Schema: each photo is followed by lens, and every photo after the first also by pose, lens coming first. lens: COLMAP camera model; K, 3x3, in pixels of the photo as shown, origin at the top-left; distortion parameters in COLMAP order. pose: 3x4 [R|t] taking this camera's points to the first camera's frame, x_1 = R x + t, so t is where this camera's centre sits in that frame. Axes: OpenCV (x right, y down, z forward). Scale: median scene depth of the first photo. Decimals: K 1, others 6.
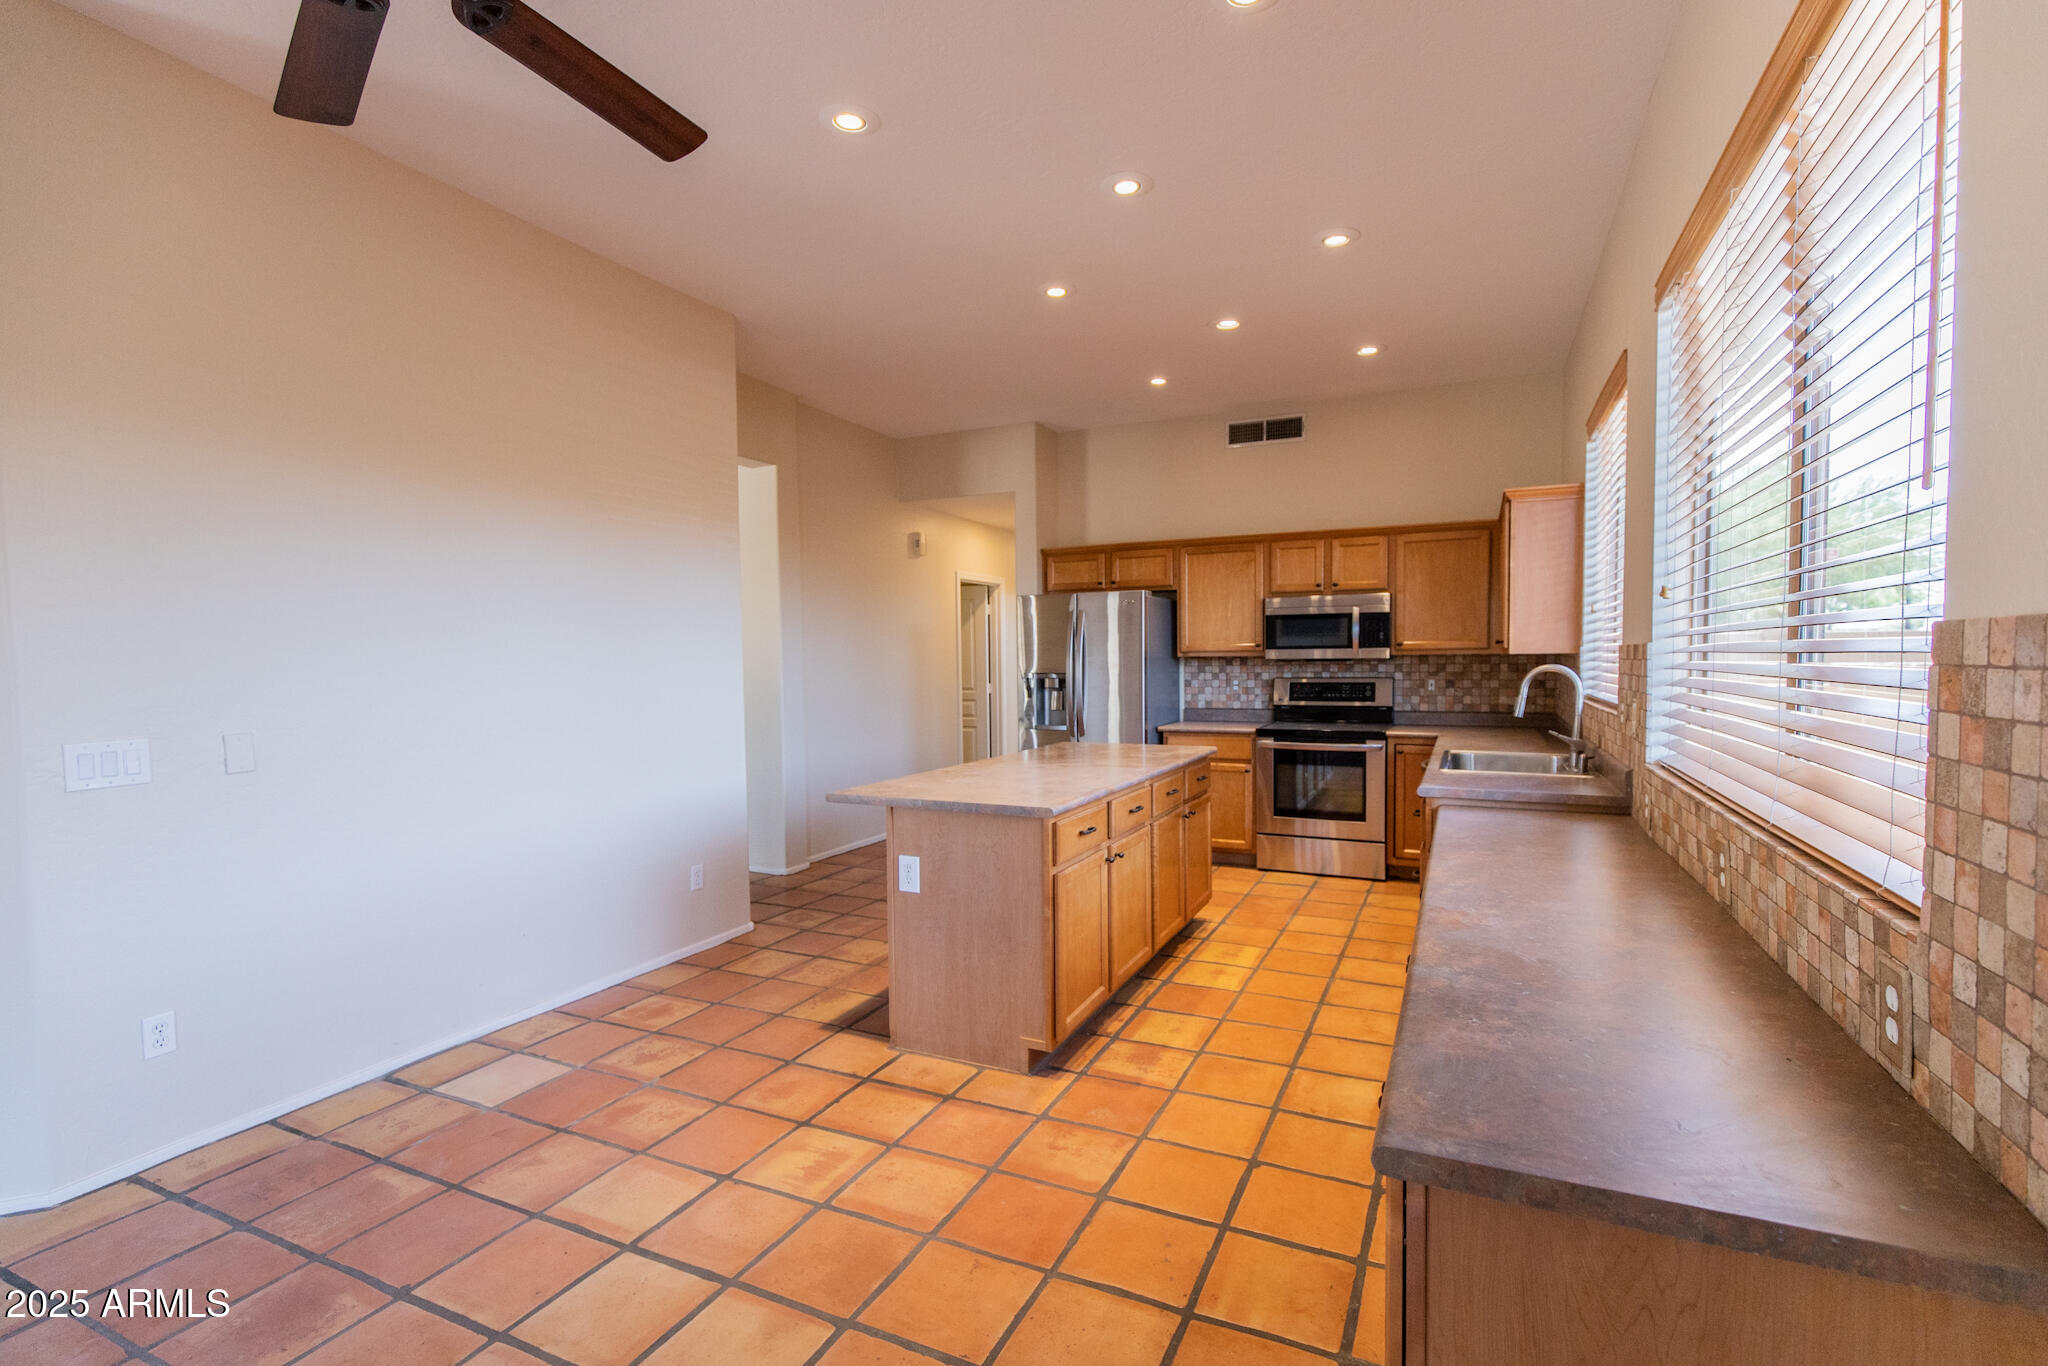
lens RADIAL K [[924.4, 0, 1052.7], [0, 924.4, 691.2], [0, 0, 1]] dist [0.009469, -0.000960]
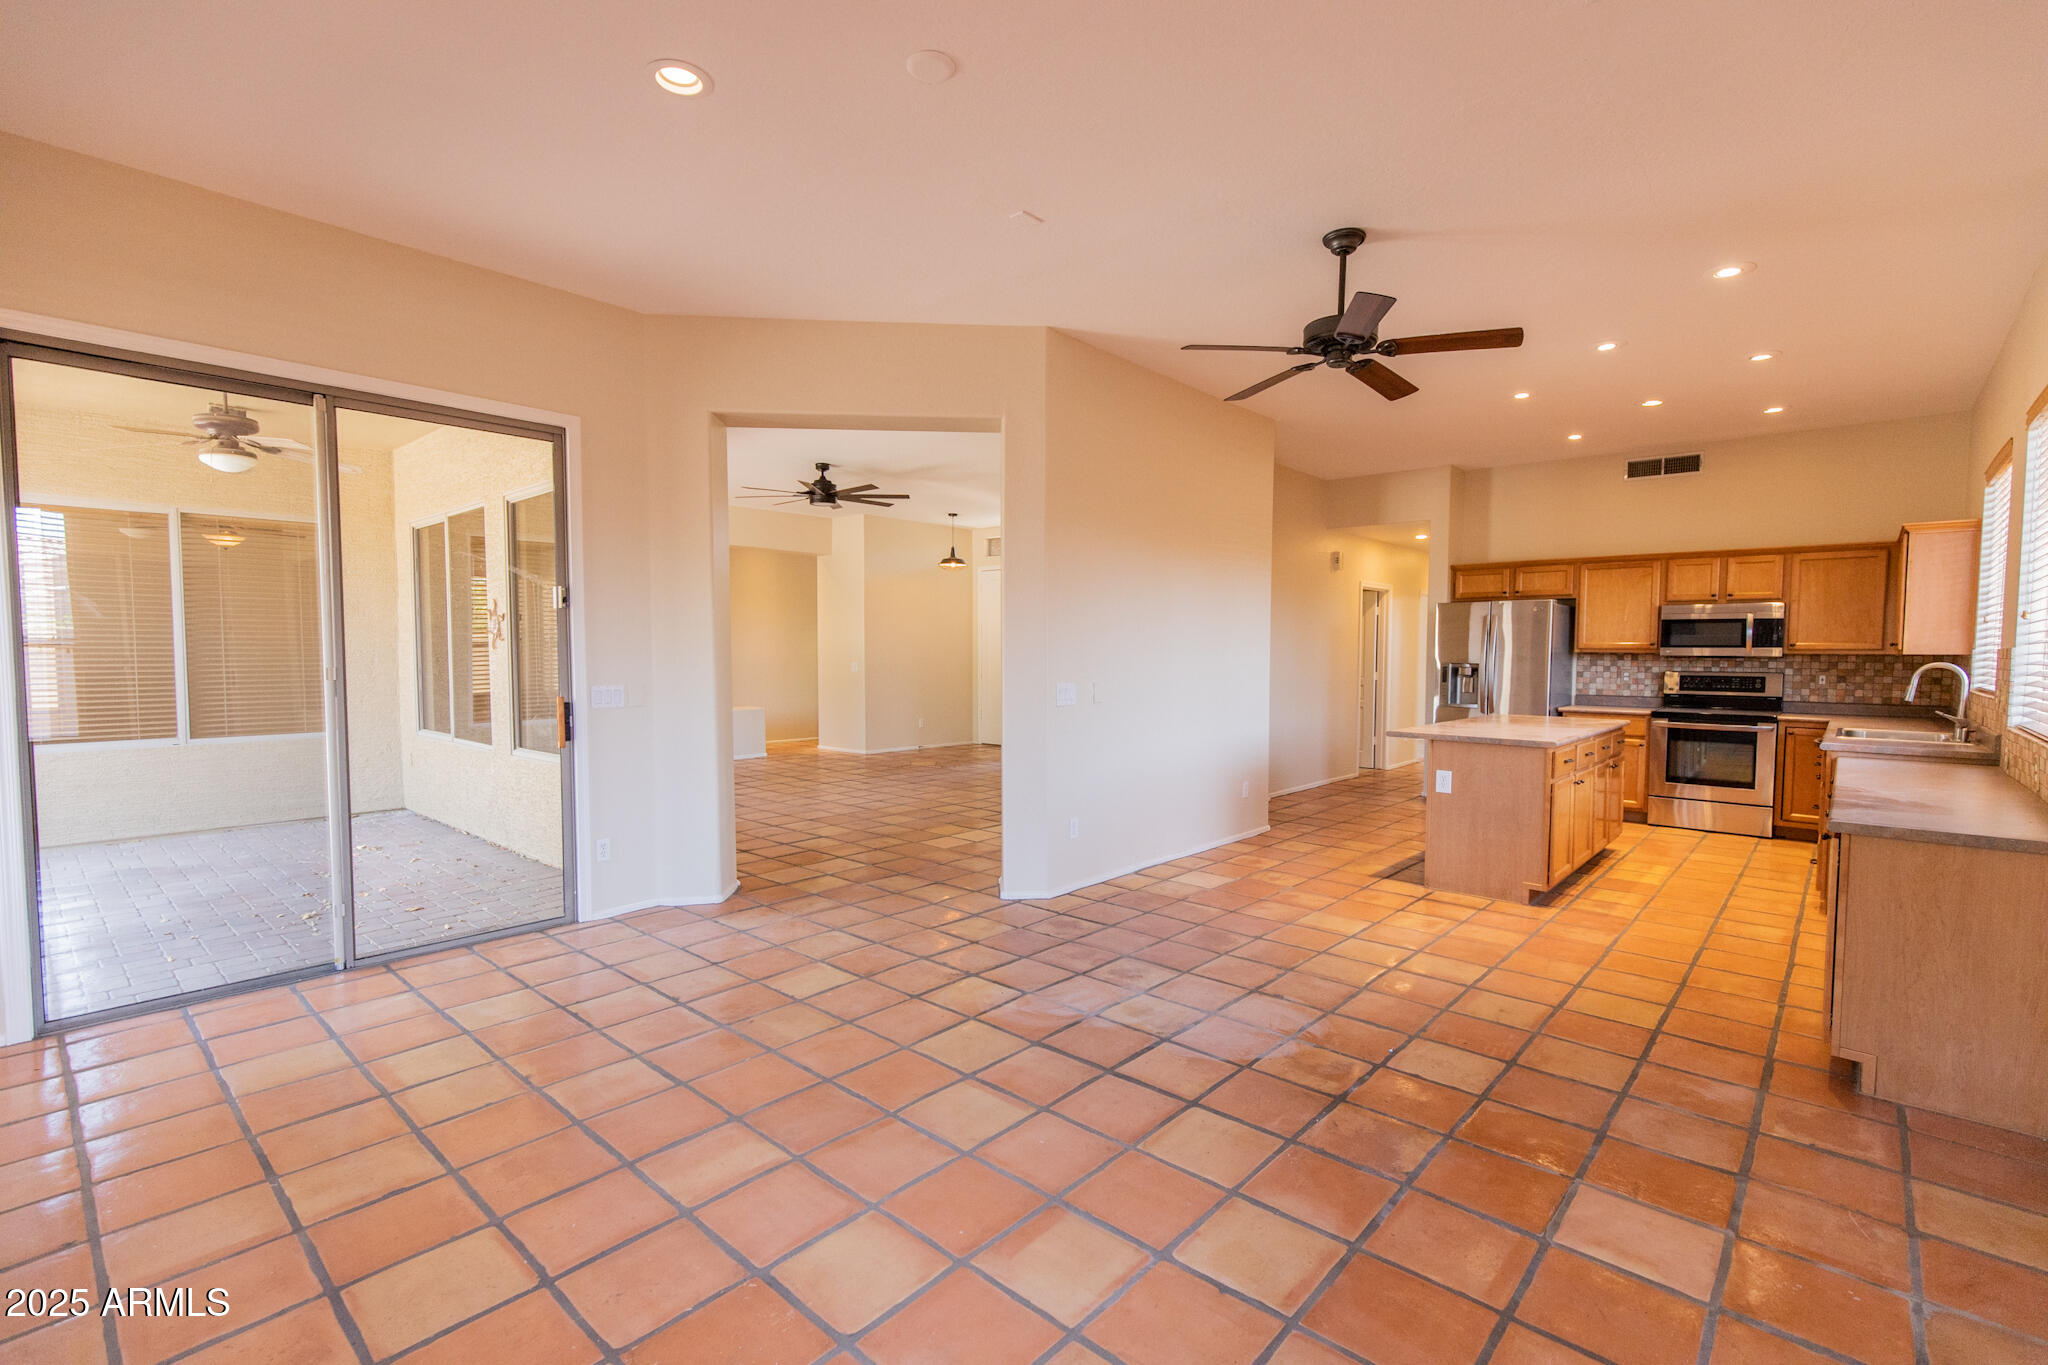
lens RADIAL K [[924.4, 0, 1045.3], [0, 924.4, 688.0], [0, 0, 1]] dist [0.009469, -0.000960]
pose [[0.957380, 0.029637, -0.287308, -0.263211], [-0.028051, 0.999560, 0.009635, 0.026561], [0.287468, -0.001165, 0.957790, -0.557707]]
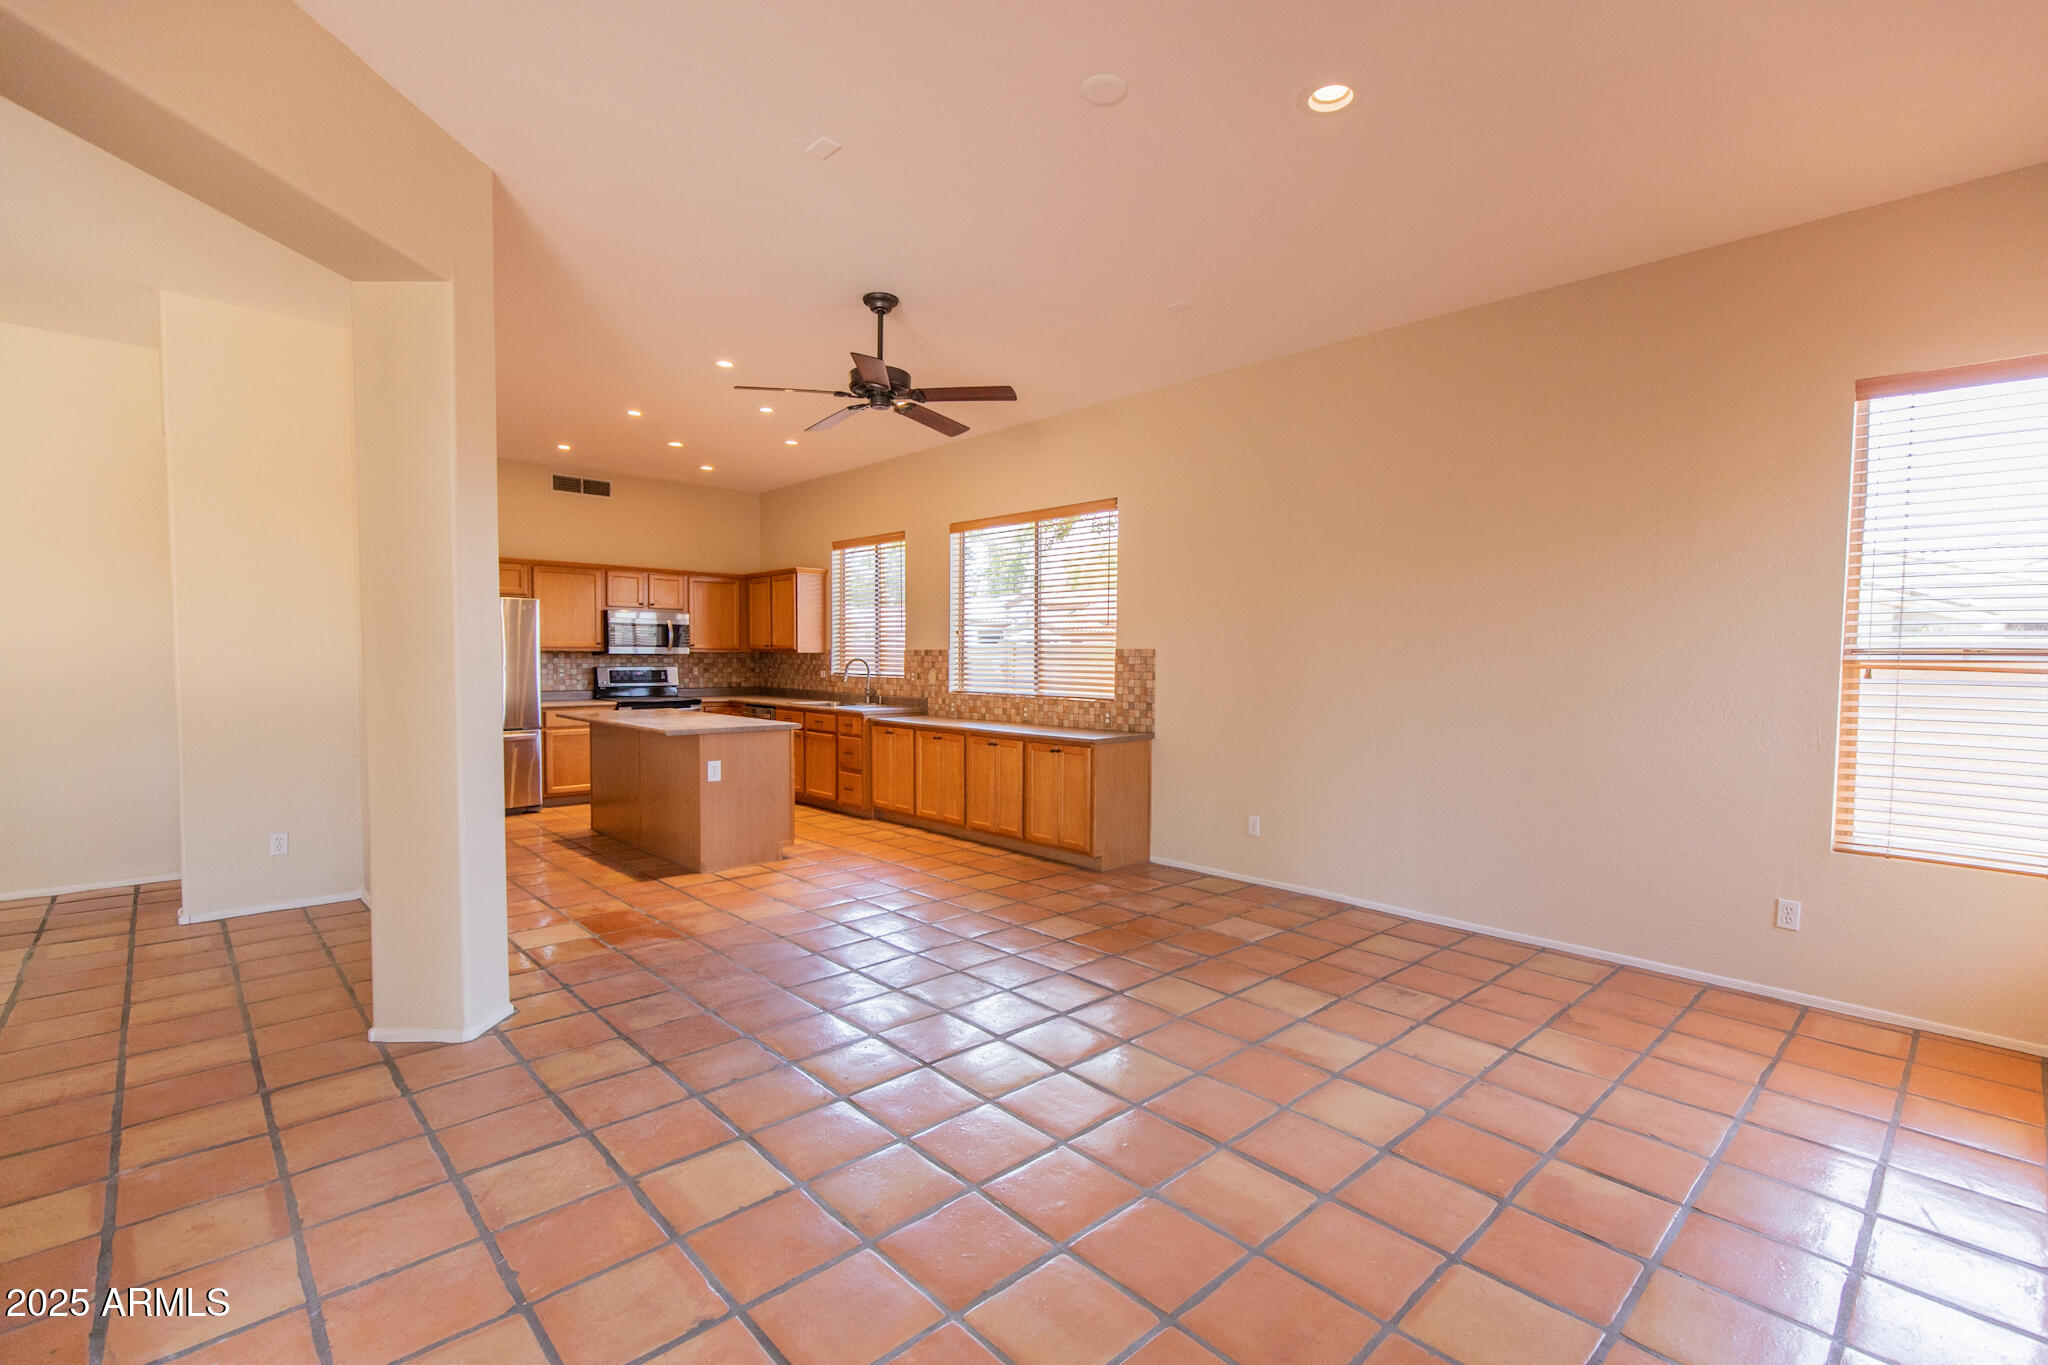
lens RADIAL K [[926.9, 0, 1032.7], [0, 926.9, 701.7], [0, 0, 1]] dist [0.004061, -0.002081]
pose [[0.365892, -0.033305, 0.930061, -1.148663], [0.023421, 0.999372, 0.026573, 0.022359], [-0.930363, 0.012060, 0.366442, -0.164375]]
